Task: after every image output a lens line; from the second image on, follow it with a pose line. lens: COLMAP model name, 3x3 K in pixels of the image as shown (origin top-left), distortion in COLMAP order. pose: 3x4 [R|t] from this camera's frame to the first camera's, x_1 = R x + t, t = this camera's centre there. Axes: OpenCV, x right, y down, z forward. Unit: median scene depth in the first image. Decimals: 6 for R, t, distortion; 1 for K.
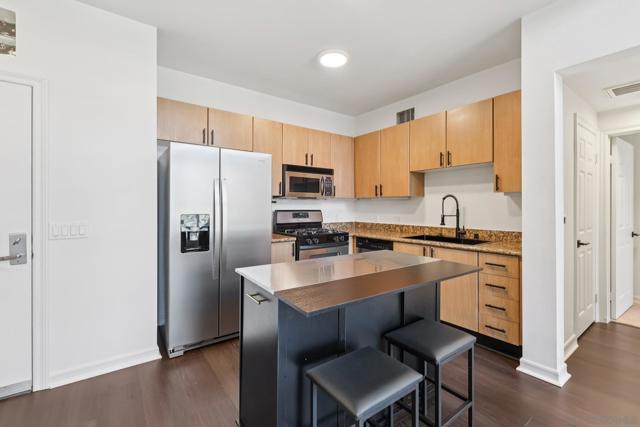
lens RADIAL K [[279.7, 0, 319.0], [0, 279.7, 207.2], [0, 0, 1]] dist [-0.001274, -0.000015]
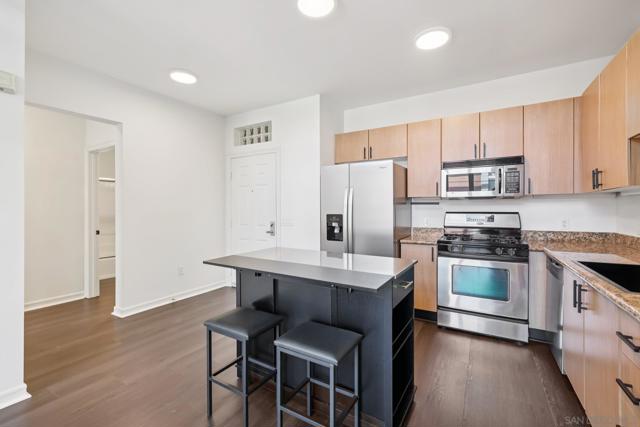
lens RADIAL K [[278.3, 0, 320.9], [0, 278.3, 208.5], [0, 0, 1]] dist [-0.001064, 0.000246]
pose [[0.386048, -0.003243, -0.922473, 0.615475], [0.002661, 0.999994, -0.002402, 0.000456], [0.922475, -0.001528, 0.386054, 0.289922]]
